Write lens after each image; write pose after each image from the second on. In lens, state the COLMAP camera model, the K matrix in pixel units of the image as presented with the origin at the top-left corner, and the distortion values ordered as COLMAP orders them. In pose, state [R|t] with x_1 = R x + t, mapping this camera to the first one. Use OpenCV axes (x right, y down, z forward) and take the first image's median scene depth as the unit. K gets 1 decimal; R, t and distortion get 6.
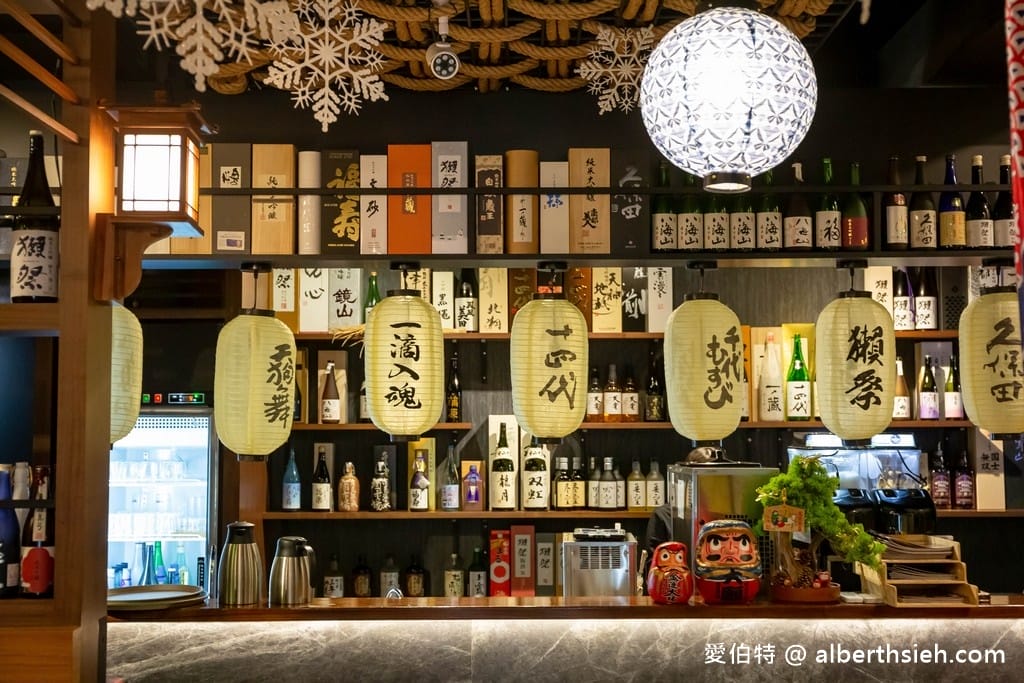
lens RADIAL K [[1448.0, 0, 512.3], [0, 1448.0, 339.4], [0, 0, 1]] dist [0.101597, 0.000000]
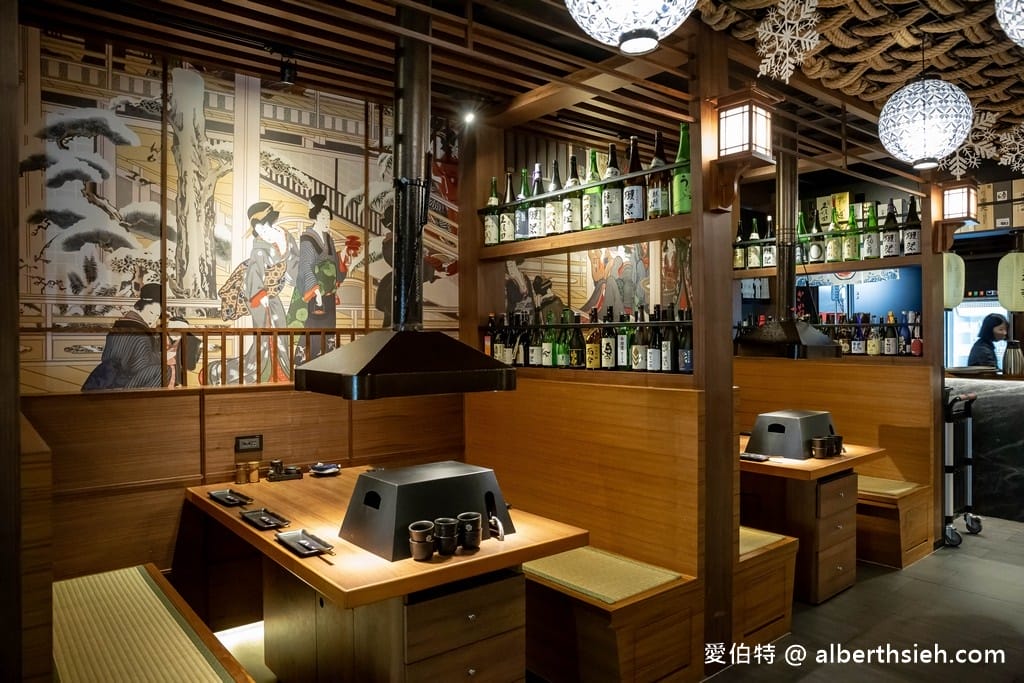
lens RADIAL K [[713.5, 0, 512.4], [0, 713.5, 339.3], [0, 0, 1]] dist [-0.045678, -0.000816]
pose [[0.643929, -0.001390, -0.765084, 0.218249], [0.062095, 0.996794, 0.050450, 0.021094], [0.762561, -0.079994, 0.641951, -0.489304]]
